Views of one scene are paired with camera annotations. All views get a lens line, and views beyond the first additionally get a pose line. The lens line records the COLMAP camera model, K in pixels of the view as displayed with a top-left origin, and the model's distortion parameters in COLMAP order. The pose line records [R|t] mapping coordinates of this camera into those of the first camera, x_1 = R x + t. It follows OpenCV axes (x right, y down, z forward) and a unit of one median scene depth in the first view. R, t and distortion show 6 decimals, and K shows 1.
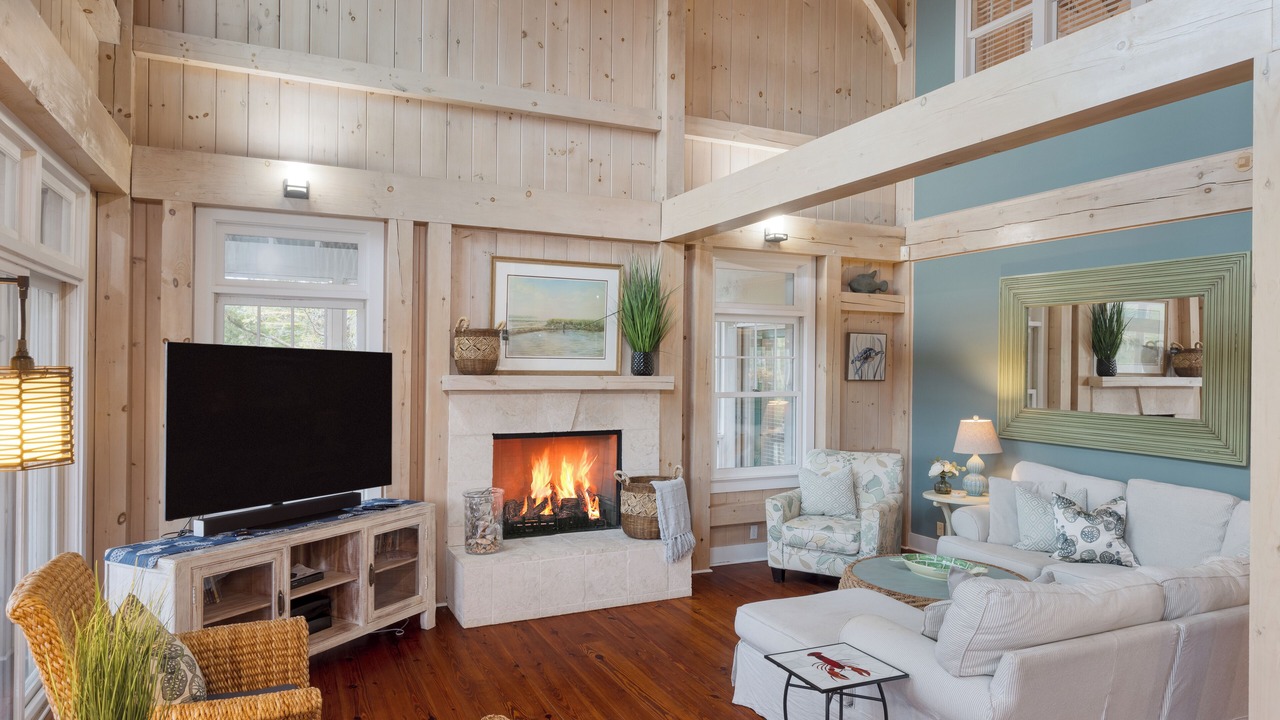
lens RADIAL K [[765.3, 0, 650.0], [0, 765.3, 363.9], [0, 0, 1]] dist [0.004235, 0.000399]
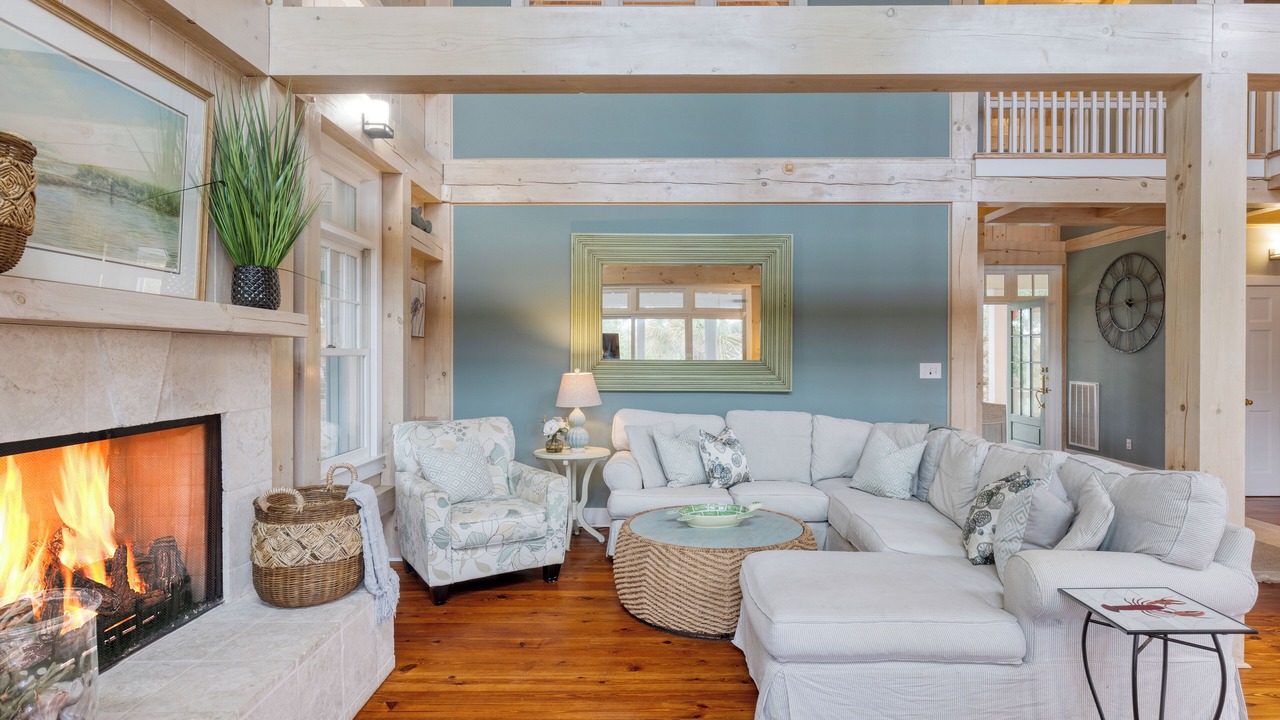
lens RADIAL K [[677.4, 0, 641.2], [0, 677.4, 360.8], [0, 0, 1]] dist [-0.000651, 0.000266]
pose [[0.438709, -0.015719, 0.898492, -0.331452], [0.005212, 0.999875, 0.014948, 0.046130], [-0.898614, -0.001875, 0.438736, 0.558816]]
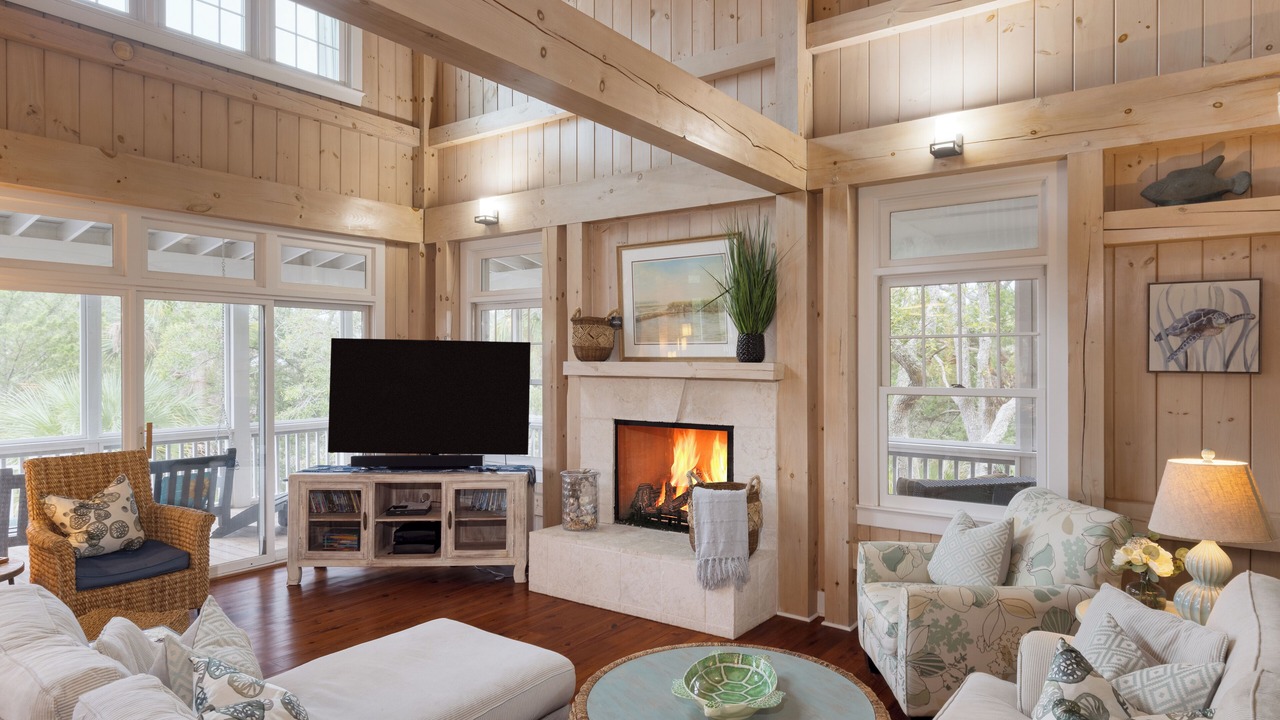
lens RADIAL K [[765.3, 0, 648.3], [0, 765.3, 355.7], [0, 0, 1]] dist [0.004235, 0.000399]
pose [[0.480420, -0.010857, -0.876971, 0.680085], [0.006275, 0.999940, -0.008942, 0.015227], [0.877016, -0.001207, 0.480459, 0.520902]]
